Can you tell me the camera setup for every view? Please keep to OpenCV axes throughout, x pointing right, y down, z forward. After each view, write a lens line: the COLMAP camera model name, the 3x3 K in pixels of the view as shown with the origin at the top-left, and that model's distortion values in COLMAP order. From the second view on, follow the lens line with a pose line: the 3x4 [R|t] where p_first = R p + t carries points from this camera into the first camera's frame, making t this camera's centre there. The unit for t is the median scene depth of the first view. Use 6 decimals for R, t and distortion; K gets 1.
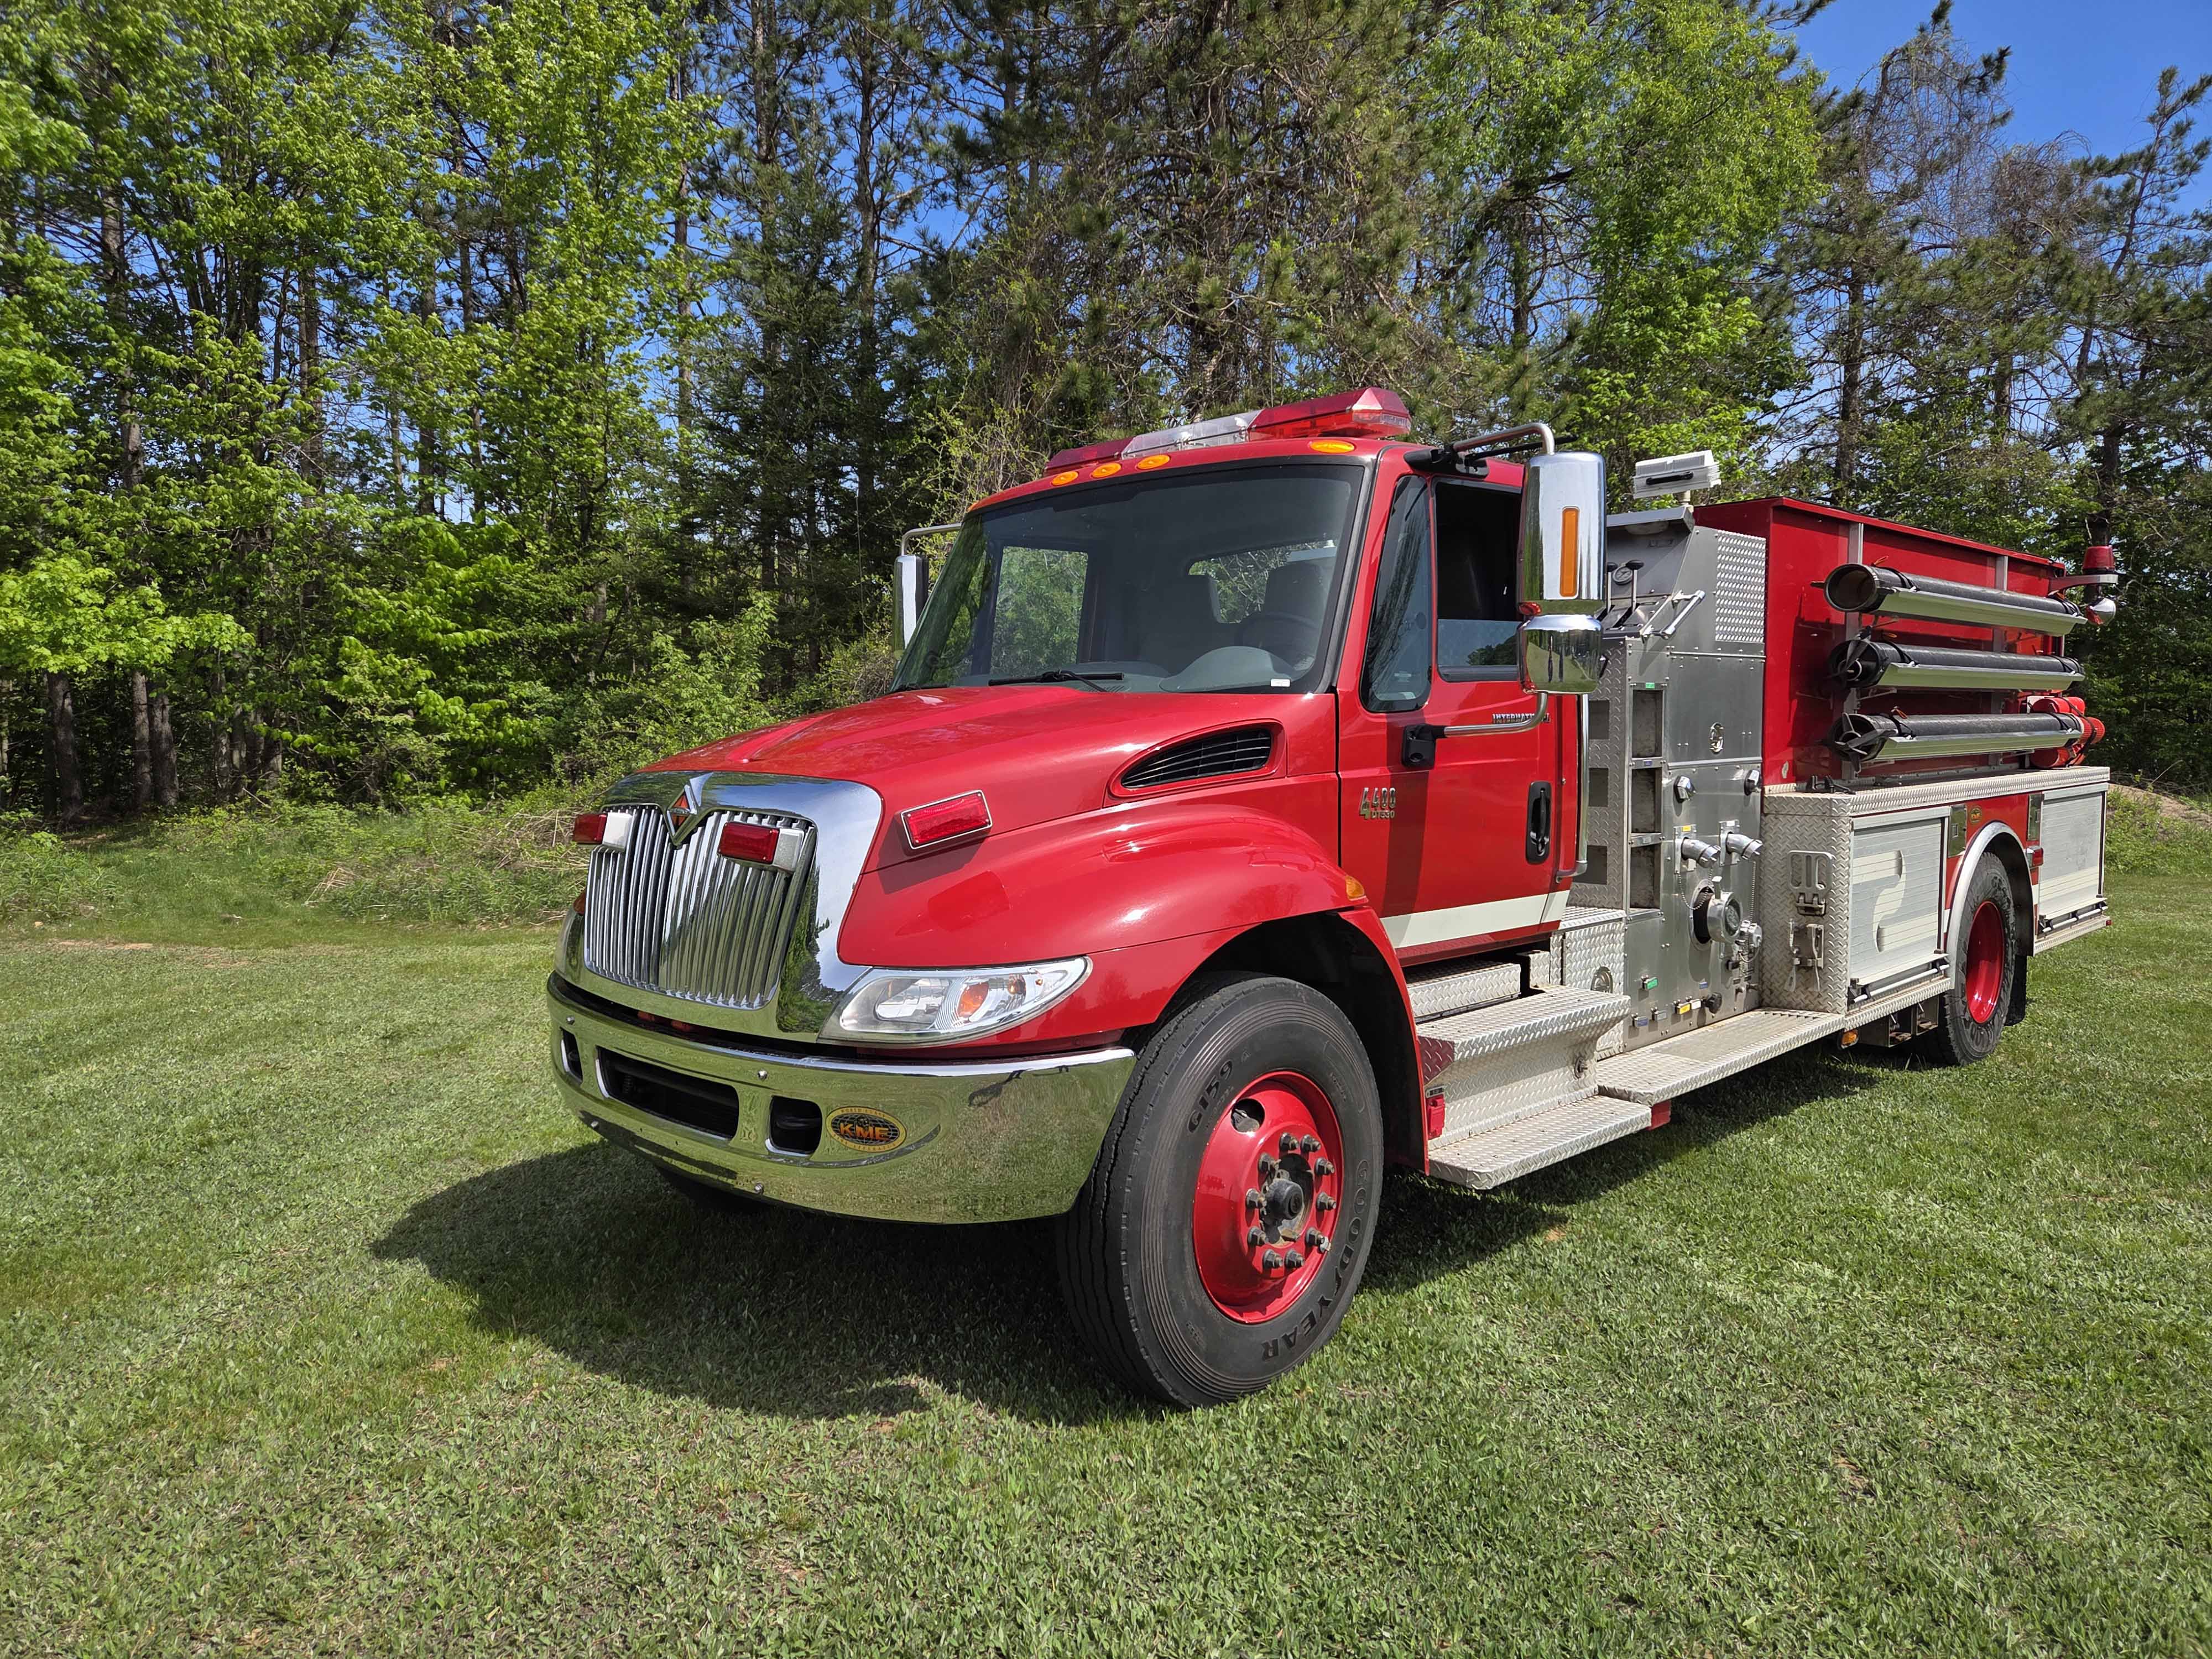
lens RADIAL K [[1451.1, 0, 1086.4], [0, 1451.1, 794.7], [0, 0, 1]] dist [0.067739, -0.046825]
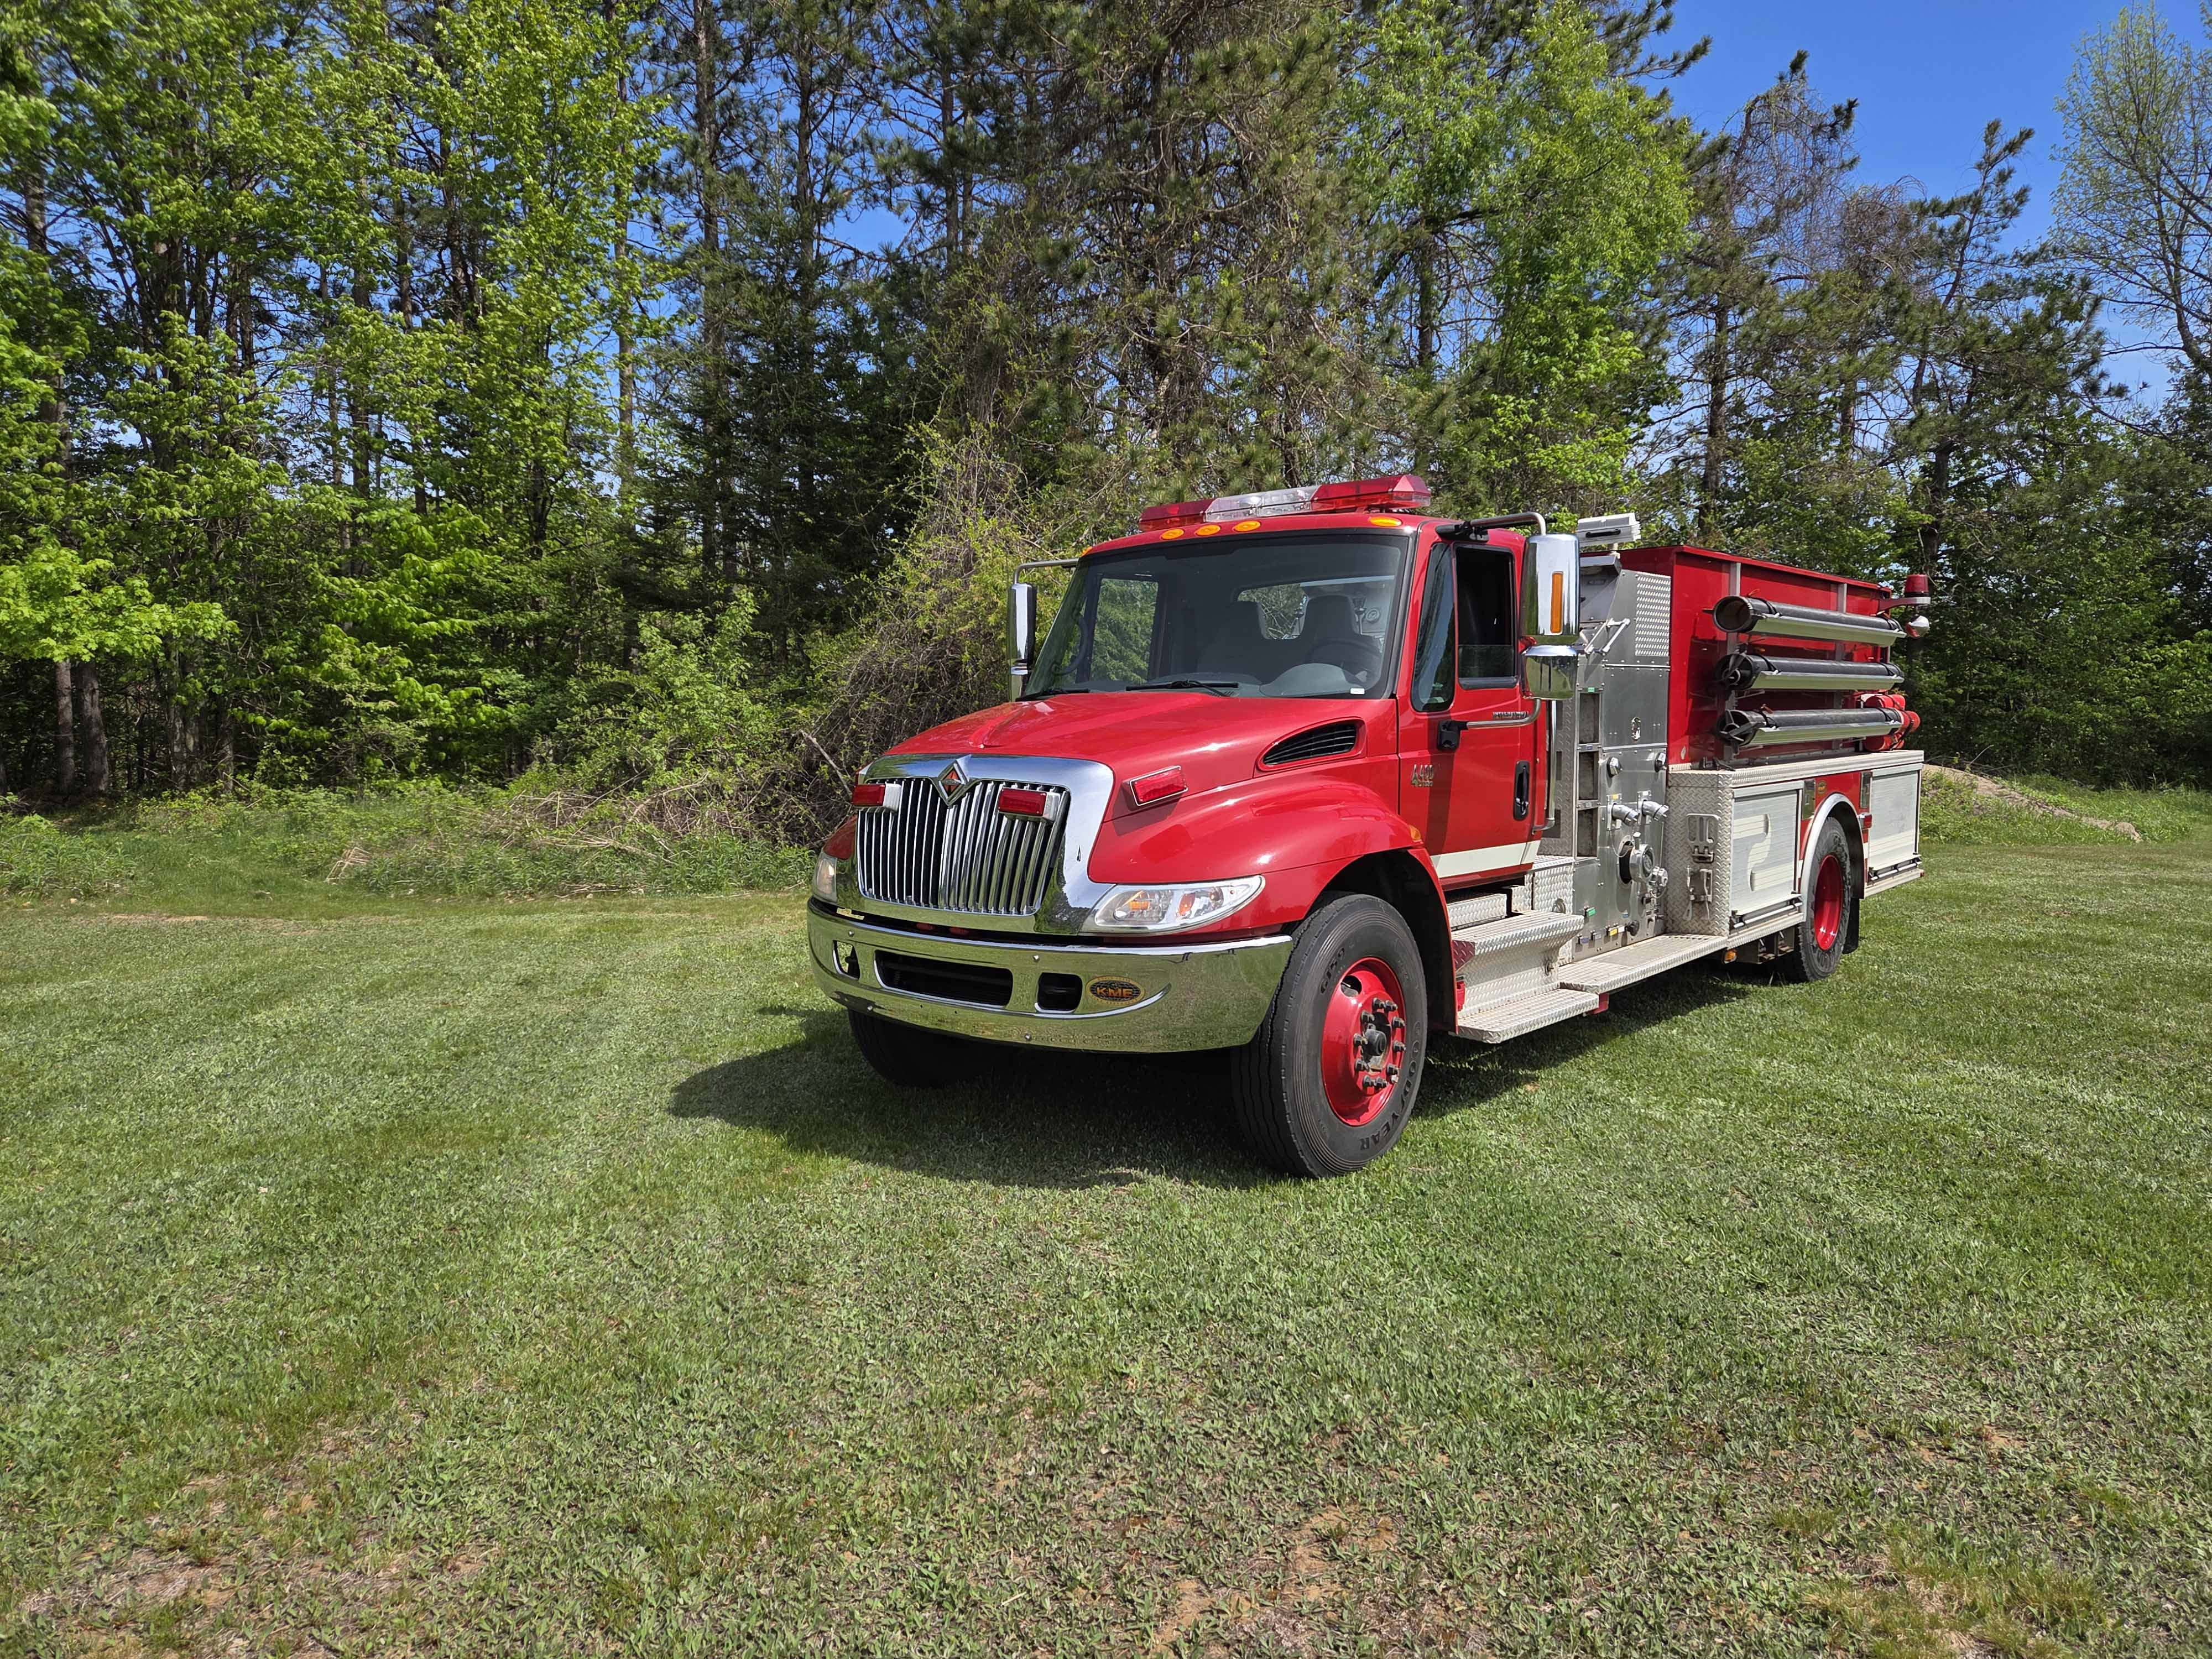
lens RADIAL K [[1440.8, 0, 1113.4], [0, 1440.8, 797.7], [0, 0, 1]] dist [0.075922, -0.057013]
pose [[0.995989, -0.003104, 0.089420, -0.160981], [0.001981, 0.999918, 0.012650, 0.006177], [-0.089452, -0.012423, 0.995914, -0.270789]]
